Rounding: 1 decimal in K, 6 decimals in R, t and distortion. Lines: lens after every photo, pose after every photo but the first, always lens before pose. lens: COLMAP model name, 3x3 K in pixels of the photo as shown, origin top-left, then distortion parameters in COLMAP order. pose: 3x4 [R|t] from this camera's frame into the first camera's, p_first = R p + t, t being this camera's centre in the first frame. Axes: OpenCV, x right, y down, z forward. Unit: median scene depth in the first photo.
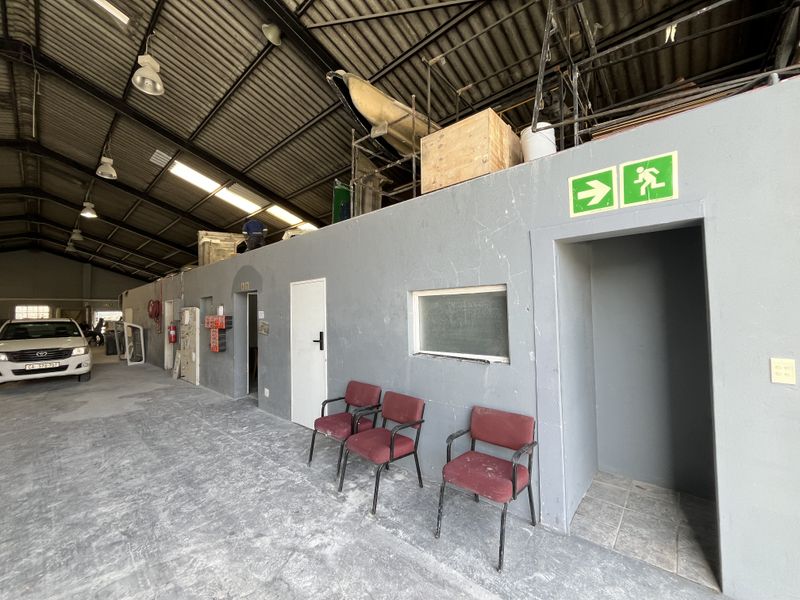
lens RADIAL K [[323.6, 0, 397.0], [0, 323.6, 299.8], [0, 0, 1]] dist [-0.001655, -0.000725]
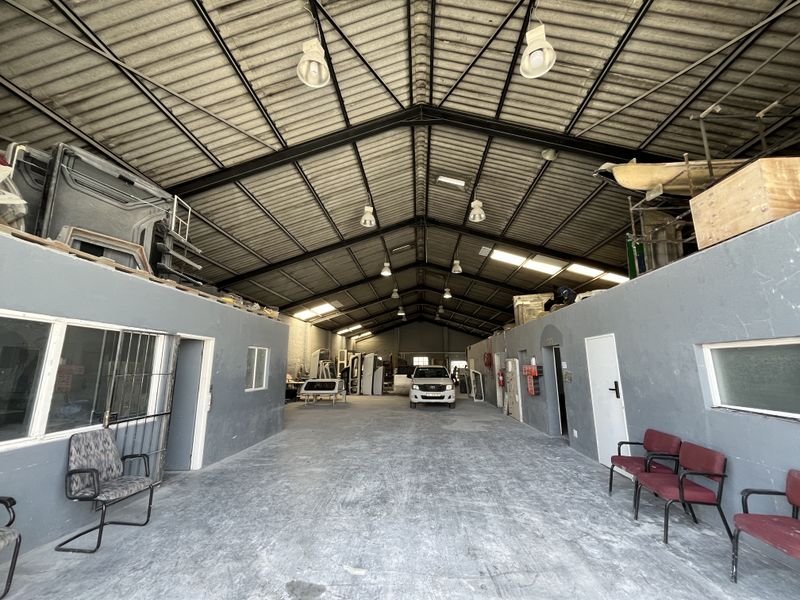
lens RADIAL K [[323.6, 0, 395.5], [0, 323.6, 300.1], [0, 0, 1]] dist [-0.001655, -0.000725]
pose [[0.612565, -0.138578, -0.778178, 0.166785], [0.017985, 0.986700, -0.161554, -0.009692], [0.790216, 0.084967, 0.606910, -0.249451]]
